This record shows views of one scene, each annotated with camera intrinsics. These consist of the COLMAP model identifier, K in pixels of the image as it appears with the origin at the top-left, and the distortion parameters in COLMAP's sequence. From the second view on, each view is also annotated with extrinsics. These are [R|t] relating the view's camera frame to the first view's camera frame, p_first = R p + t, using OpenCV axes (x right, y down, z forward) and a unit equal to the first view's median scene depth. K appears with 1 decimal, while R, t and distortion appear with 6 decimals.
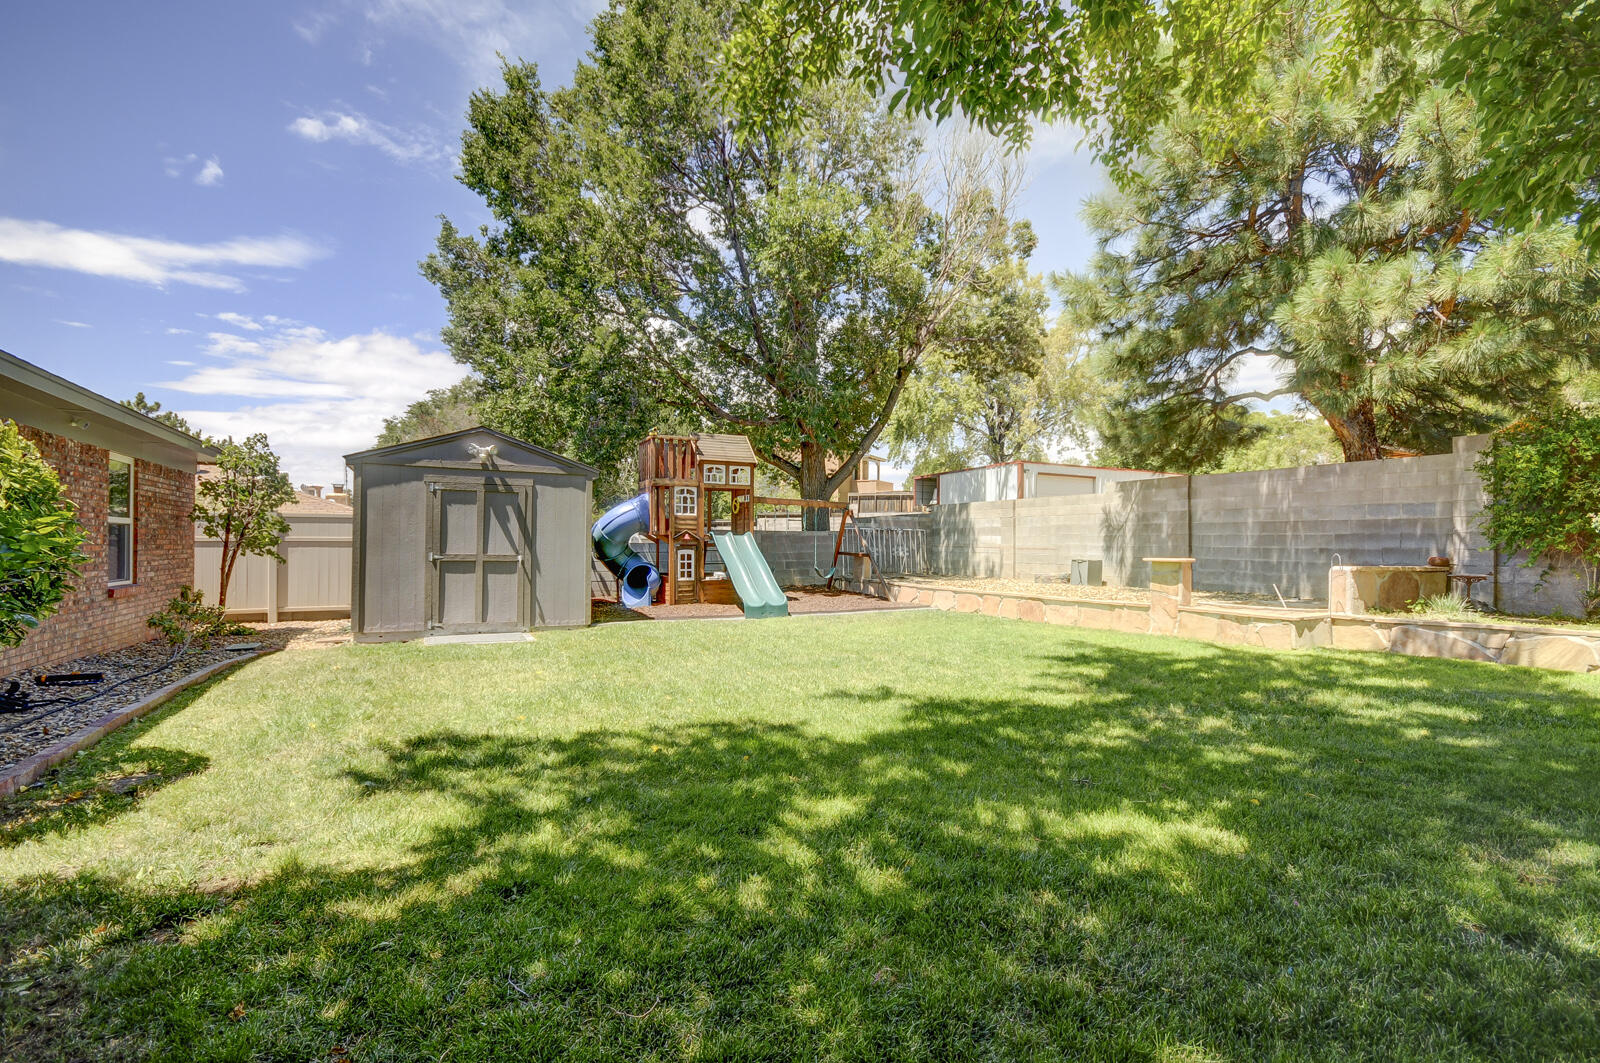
lens RADIAL K [[722.4, 0, 795.1], [0, 722.4, 530.7], [0, 0, 1]] dist [-0.005141, -0.000377]
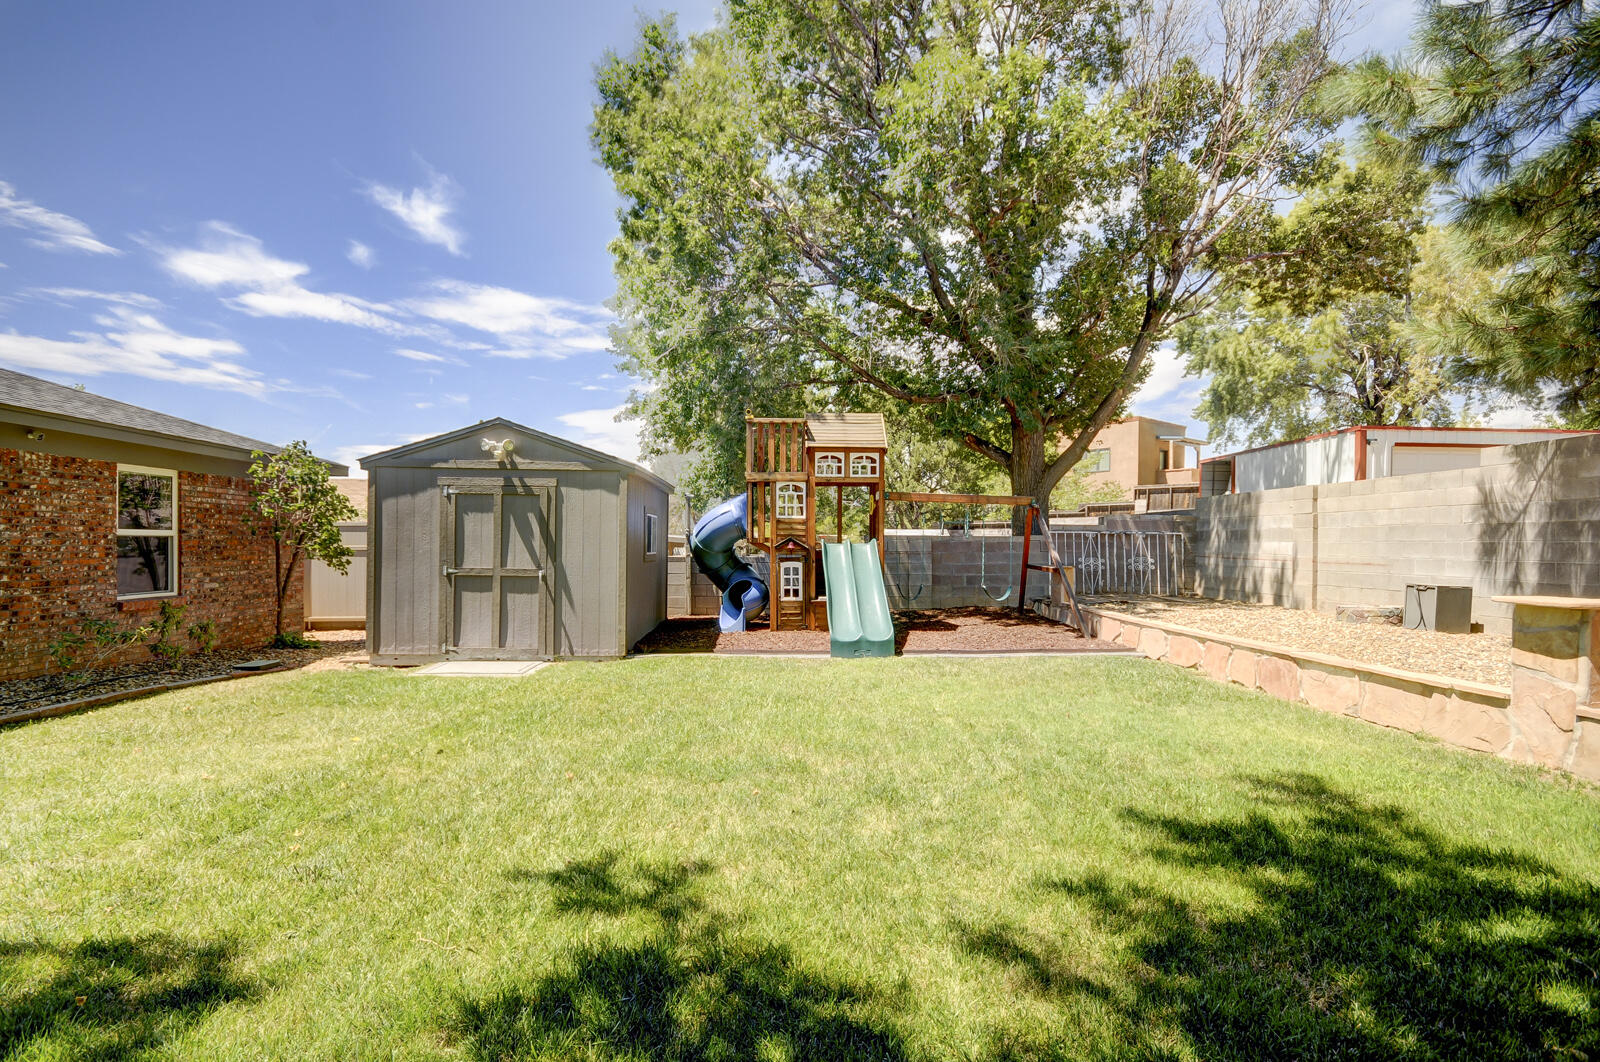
lens RADIAL K [[743.0, 0, 807.2], [0, 743.0, 540.5], [0, 0, 1]] dist [0.002254, -0.000071]
pose [[0.911408, -0.001962, -0.411500, 0.199878], [0.006807, 0.999924, 0.010307, -0.005228], [0.411448, -0.012195, 0.911351, 0.267604]]
